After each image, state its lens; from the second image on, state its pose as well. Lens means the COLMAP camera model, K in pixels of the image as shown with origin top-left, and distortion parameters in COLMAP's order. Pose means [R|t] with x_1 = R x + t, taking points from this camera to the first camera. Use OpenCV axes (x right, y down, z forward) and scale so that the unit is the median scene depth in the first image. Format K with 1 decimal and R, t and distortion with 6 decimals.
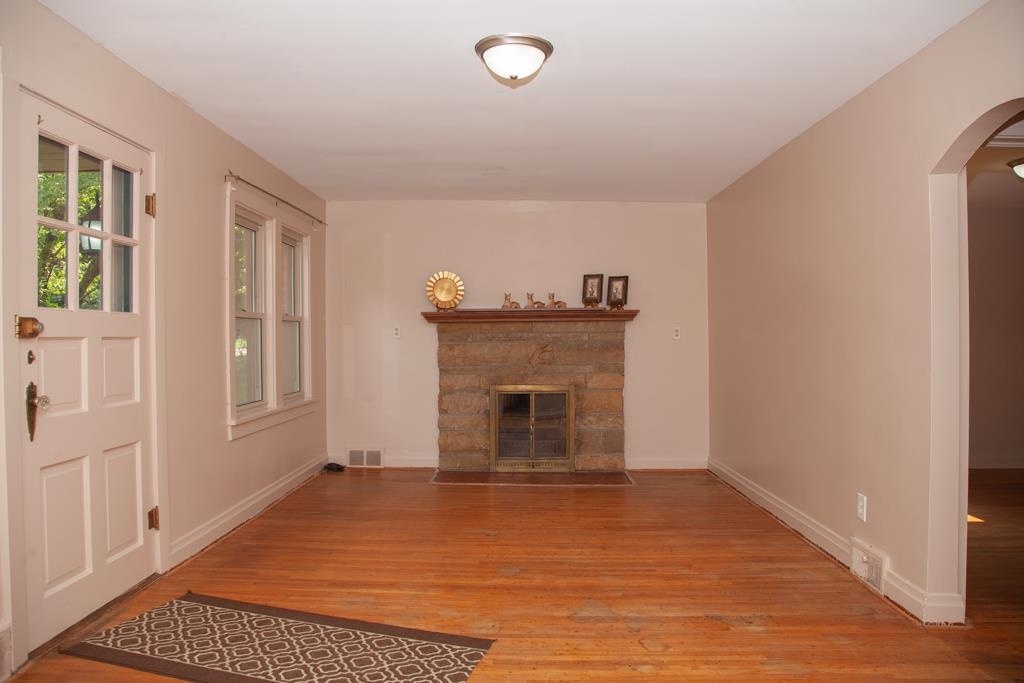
lens RADIAL K [[728.4, 0, 482.9], [0, 728.4, 350.5], [0, 0, 1]] dist [-0.105408, 0.045407]
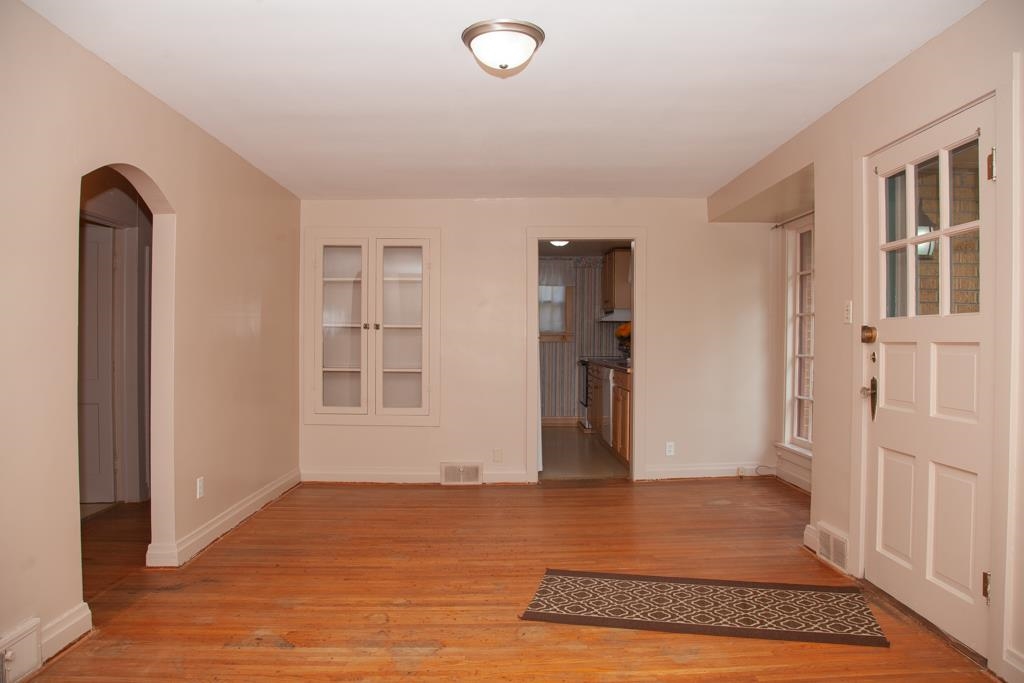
lens RADIAL K [[728.4, 0, 512.9], [0, 728.4, 340.4], [0, 0, 1]] dist [-0.105408, 0.045407]
pose [[-0.997955, 0.000107, -0.063919, 0.096353], [-0.001159, 0.999804, 0.019773, -0.042204], [0.063908, 0.019806, -0.997759, 2.043885]]
